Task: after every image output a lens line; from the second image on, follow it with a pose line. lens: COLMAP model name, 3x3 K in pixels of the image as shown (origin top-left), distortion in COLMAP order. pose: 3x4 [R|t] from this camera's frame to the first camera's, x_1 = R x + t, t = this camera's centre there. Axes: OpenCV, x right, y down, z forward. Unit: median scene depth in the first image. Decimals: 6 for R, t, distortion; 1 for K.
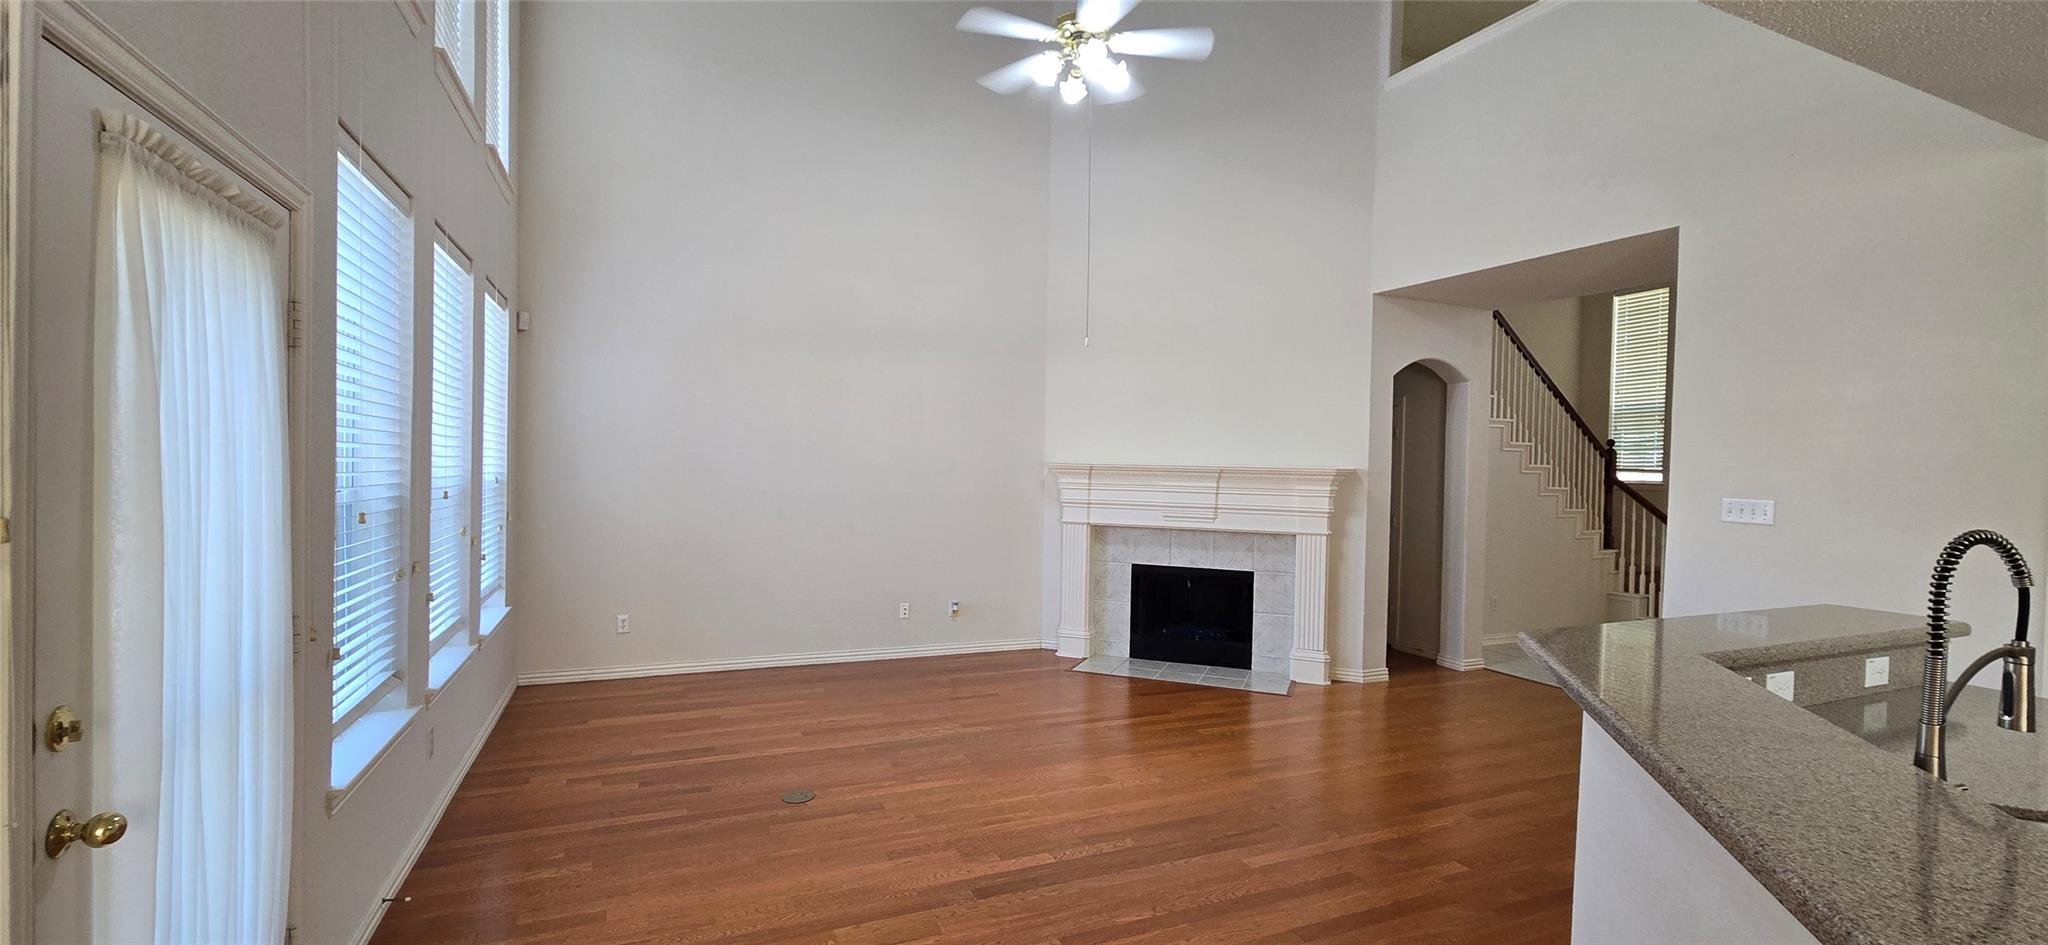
lens RADIAL K [[844.2, 0, 1029.2], [0, 844.2, 481.3], [0, 0, 1]] dist [0.000473, -0.000027]
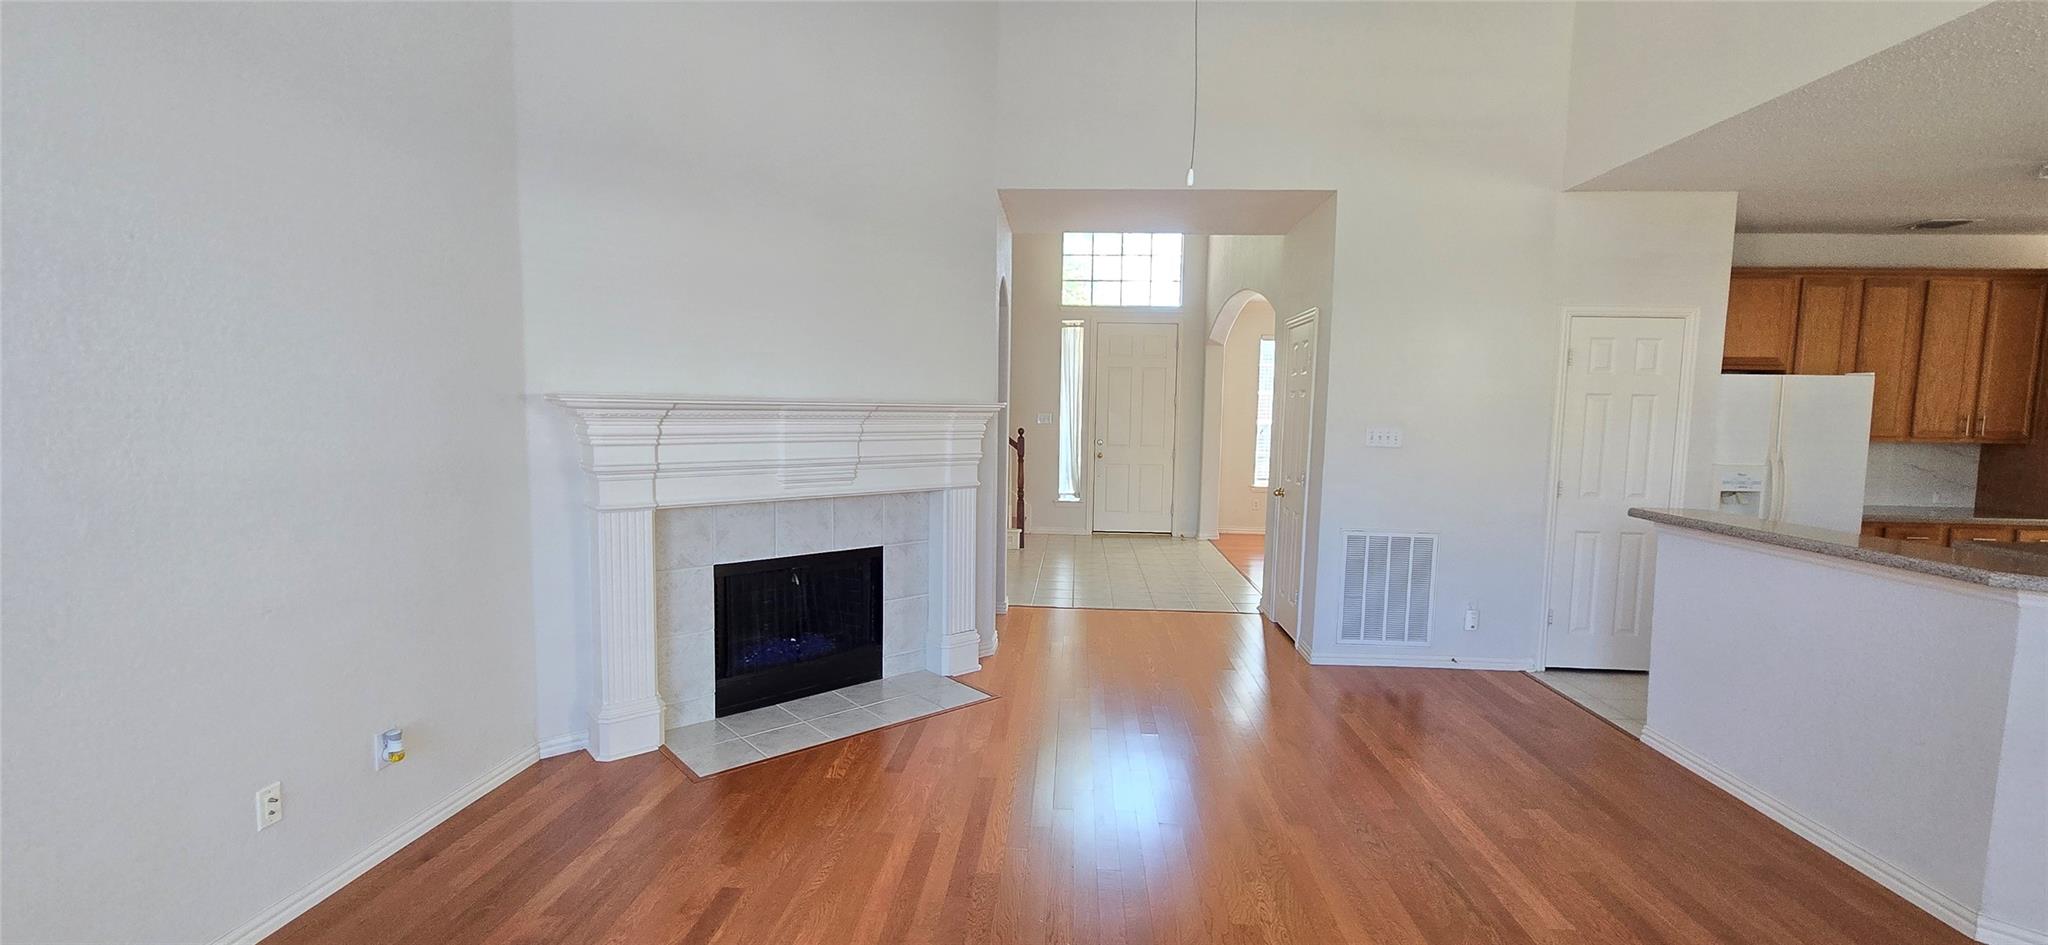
lens RADIAL K [[844.2, 0, 1029.2], [0, 844.2, 481.3], [0, 0, 1]] dist [0.000473, -0.000027]
pose [[0.460659, -0.092143, 0.882781, -0.295861], [0.010912, 0.995109, 0.098174, -0.017037], [-0.887510, -0.035592, 0.459411, 0.530639]]
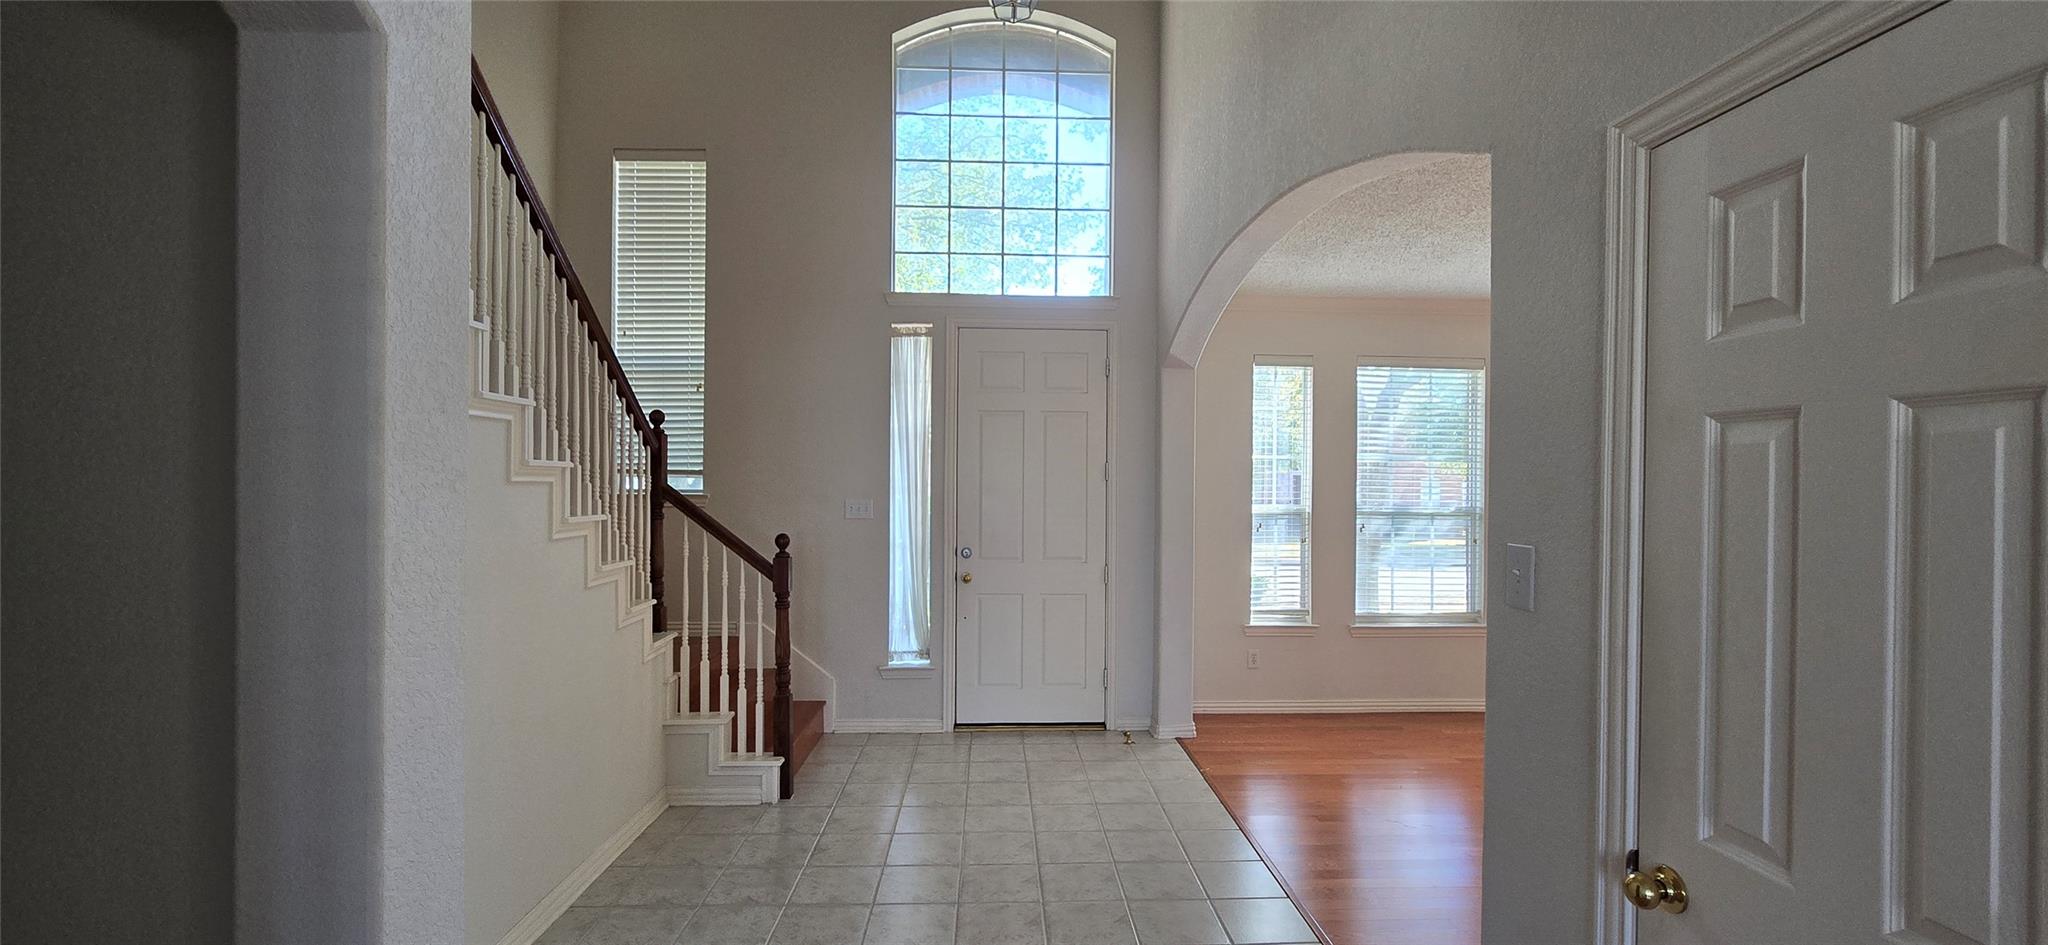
lens RADIAL K [[844.2, 0, 1029.2], [0, 844.2, 481.3], [0, 0, 1]] dist [0.000473, -0.000027]
pose [[0.371178, -0.020558, 0.928334, 0.384708], [0.018123, 0.999725, 0.014893, -0.014528], [-0.928385, 0.011296, 0.371449, 0.763268]]
